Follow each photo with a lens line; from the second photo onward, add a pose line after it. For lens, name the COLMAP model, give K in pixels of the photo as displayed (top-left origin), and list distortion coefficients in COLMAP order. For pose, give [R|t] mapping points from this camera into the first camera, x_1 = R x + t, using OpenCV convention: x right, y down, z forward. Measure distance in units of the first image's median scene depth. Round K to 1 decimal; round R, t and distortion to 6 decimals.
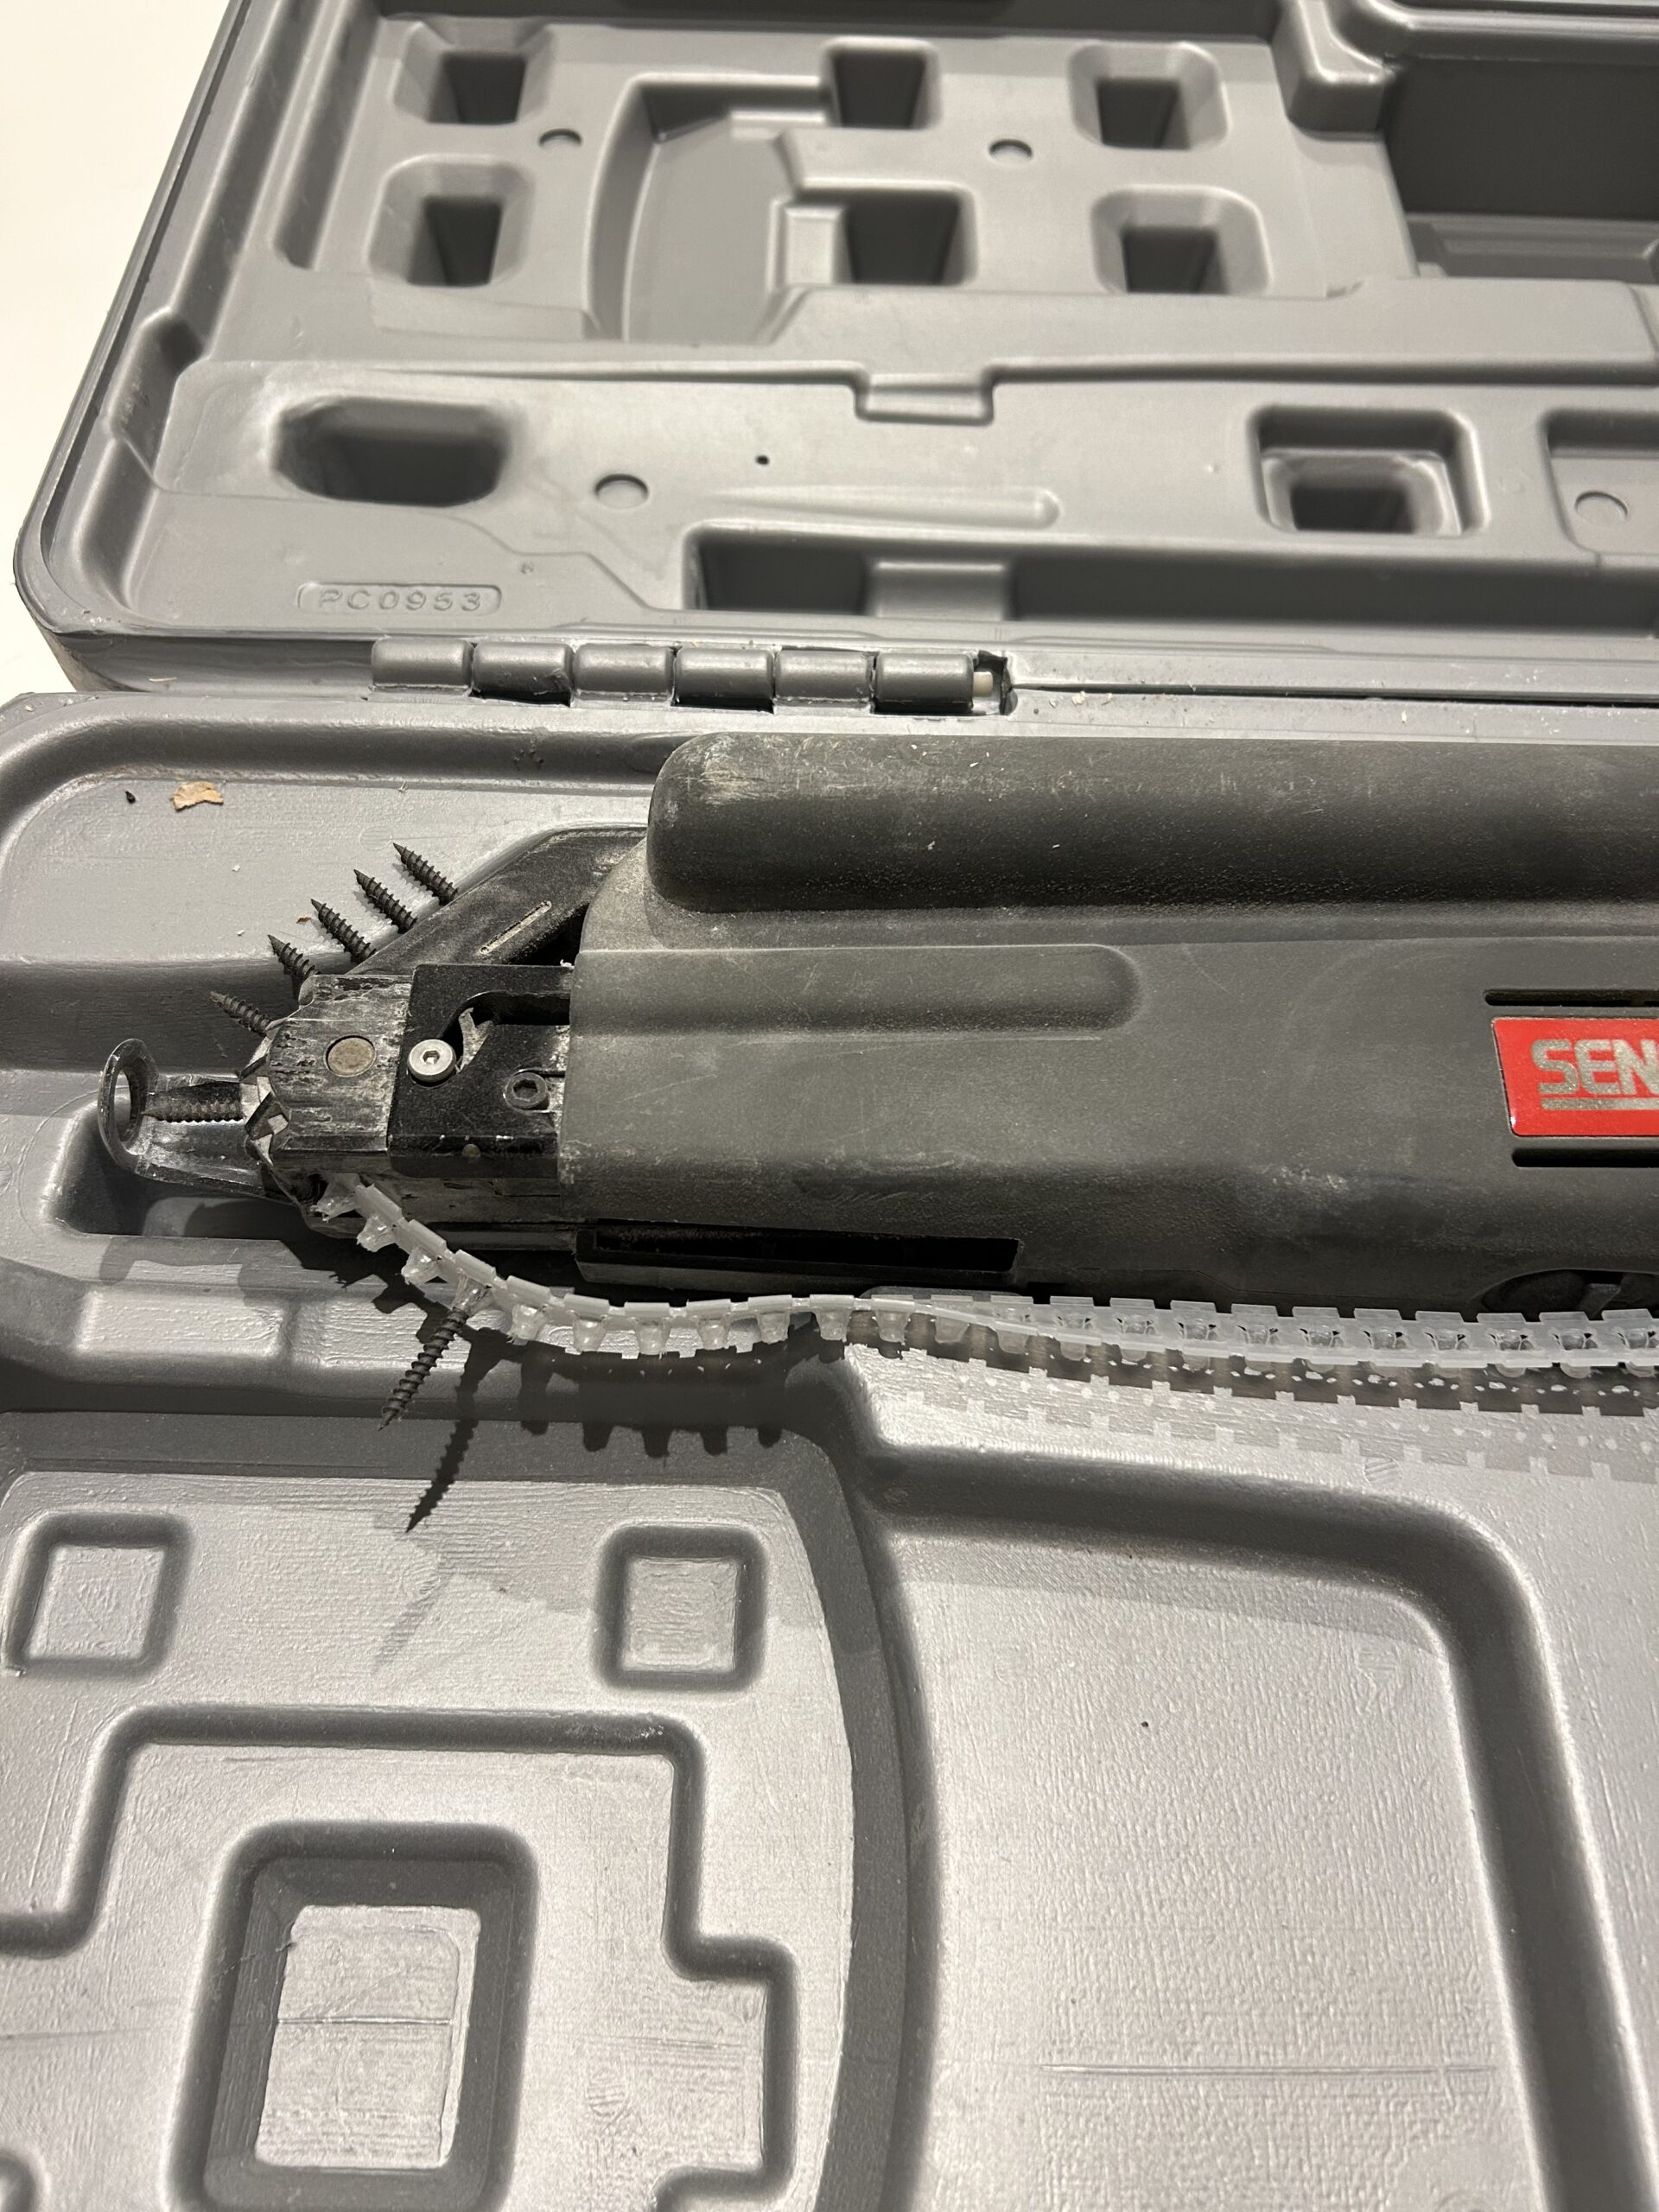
lens RADIAL K [[1673.7, 0, 825.9], [0, 1673.7, 1115.7], [0, 0, 1]] dist [0.029615, -0.039700]
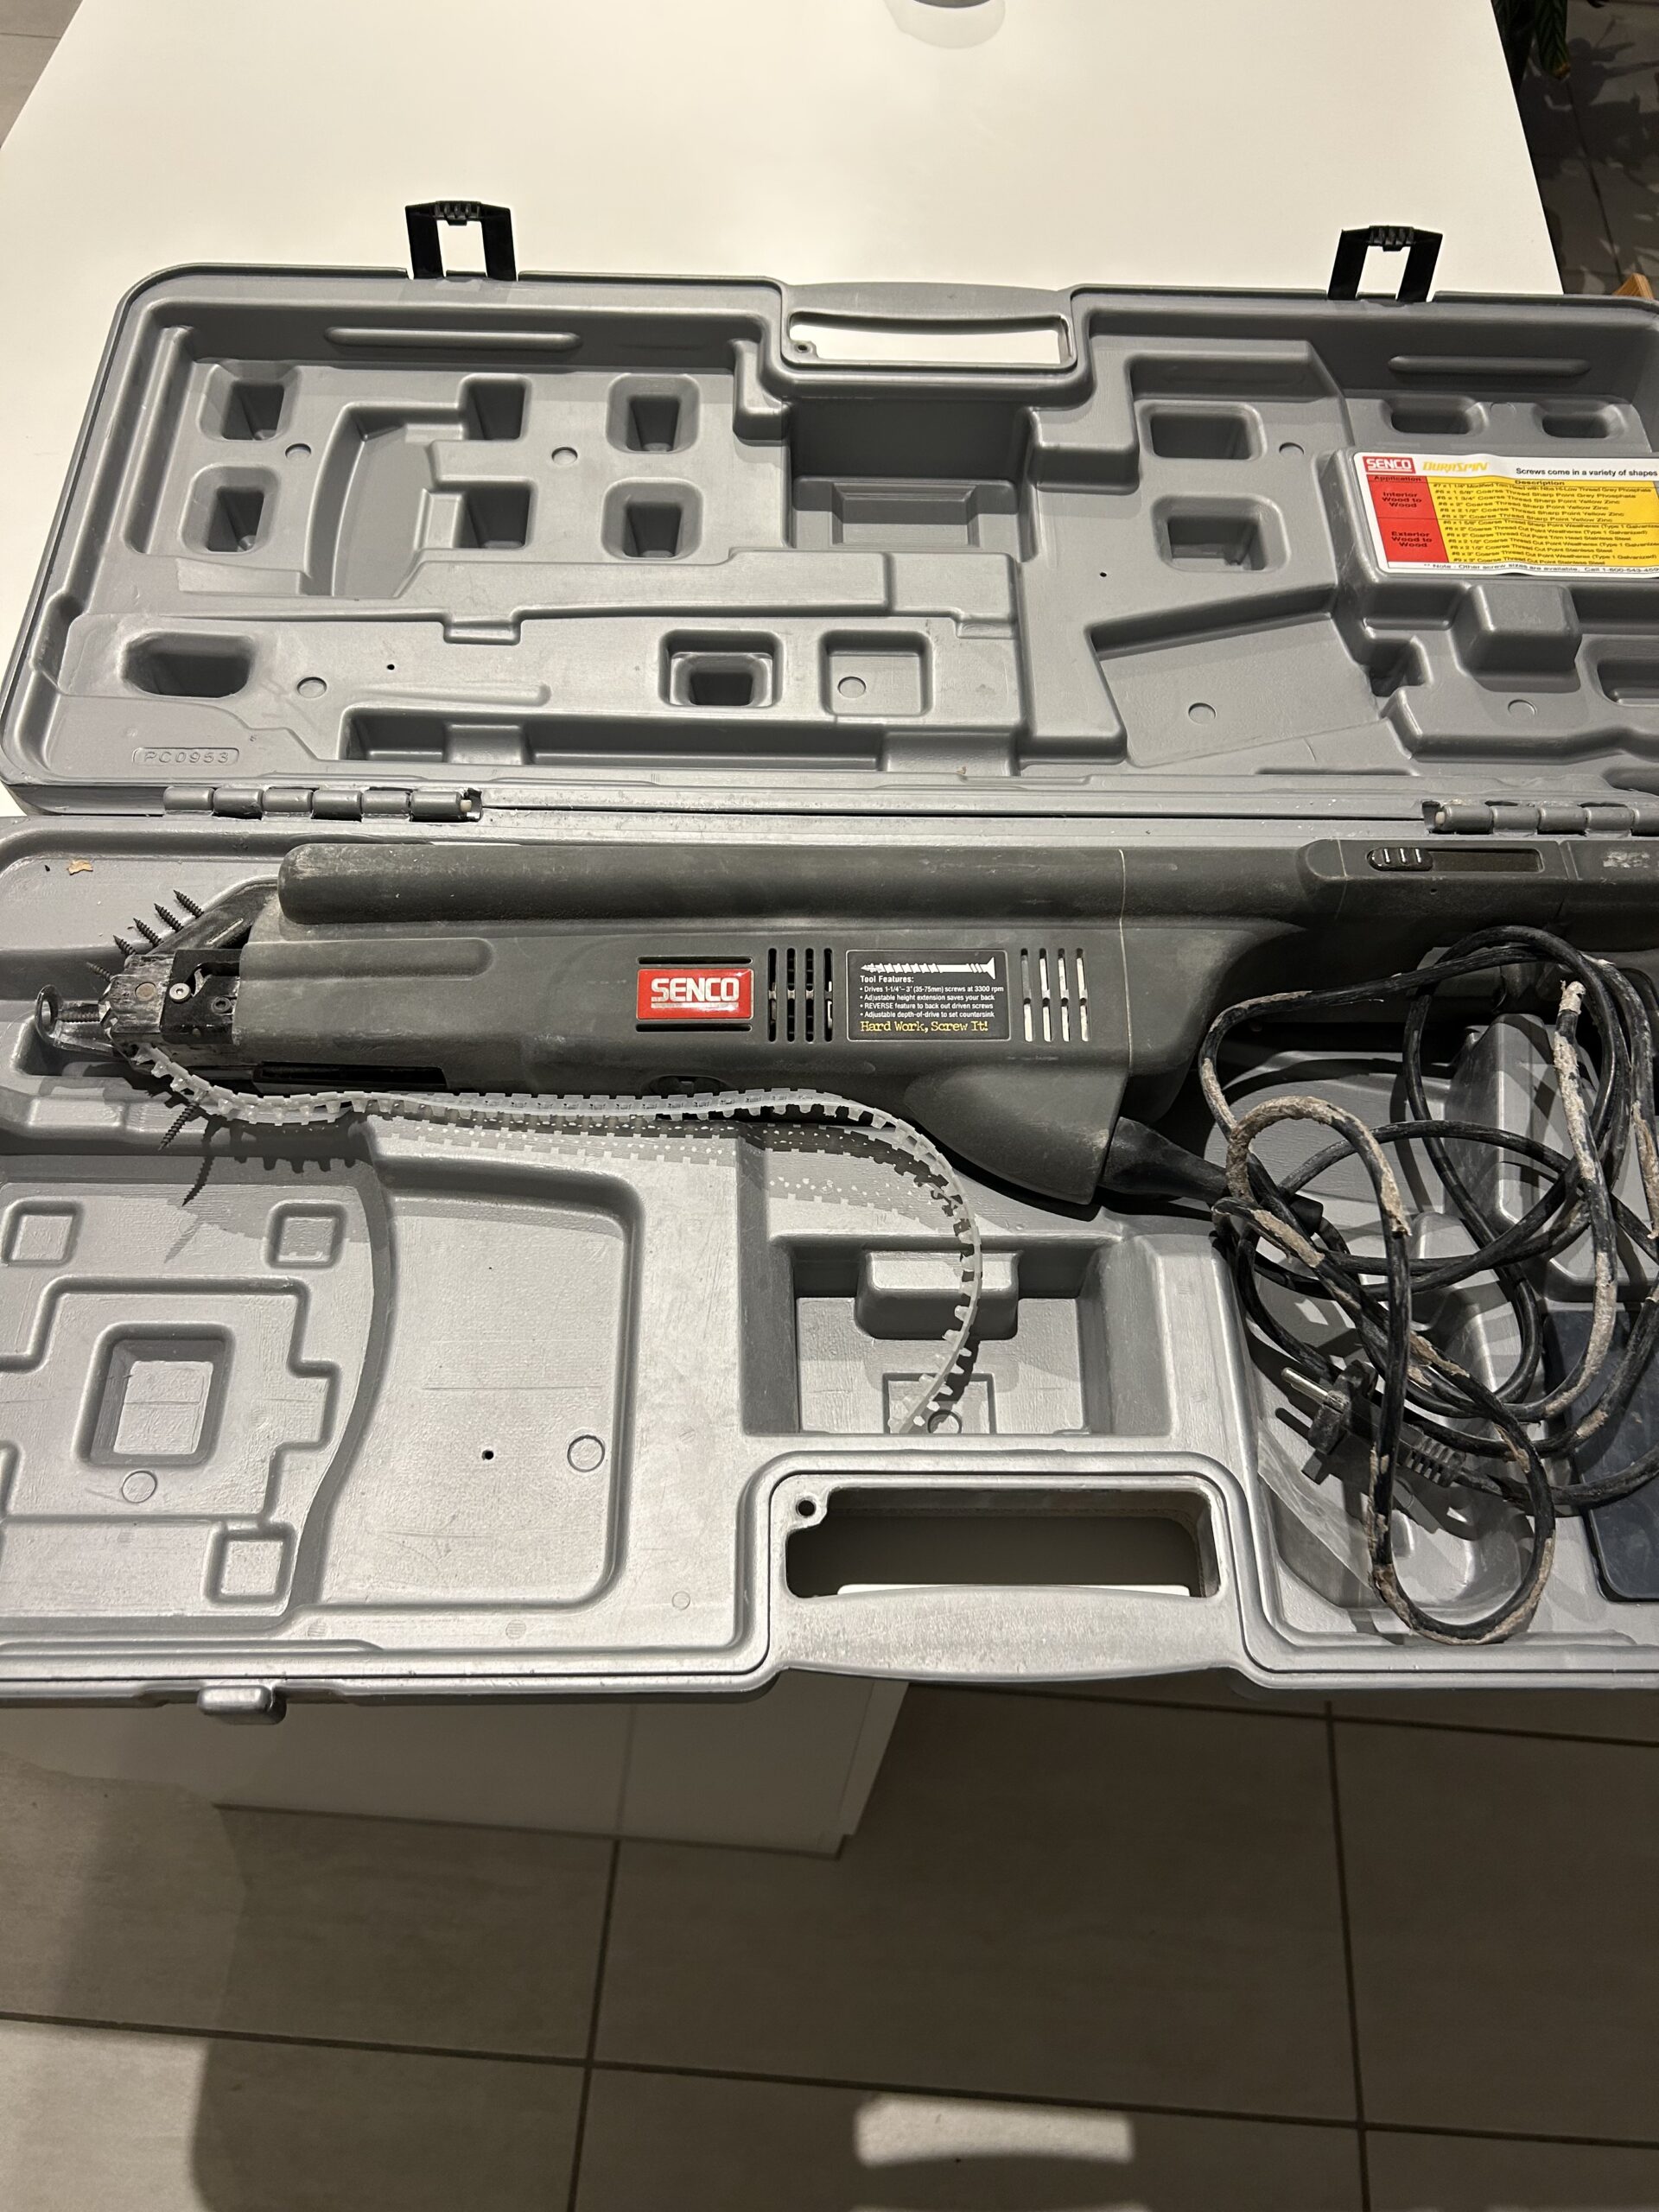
lens RADIAL K [[1673.7, 0, 839.2], [0, 1673.7, 1108.3], [0, 0, 1]] dist [0.029615, -0.039700]
pose [[0.999597, -0.015210, 0.023962, 0.555969], [0.014338, 0.999243, 0.036158, 0.050062], [-0.024494, -0.035800, 0.999059, -1.210252]]
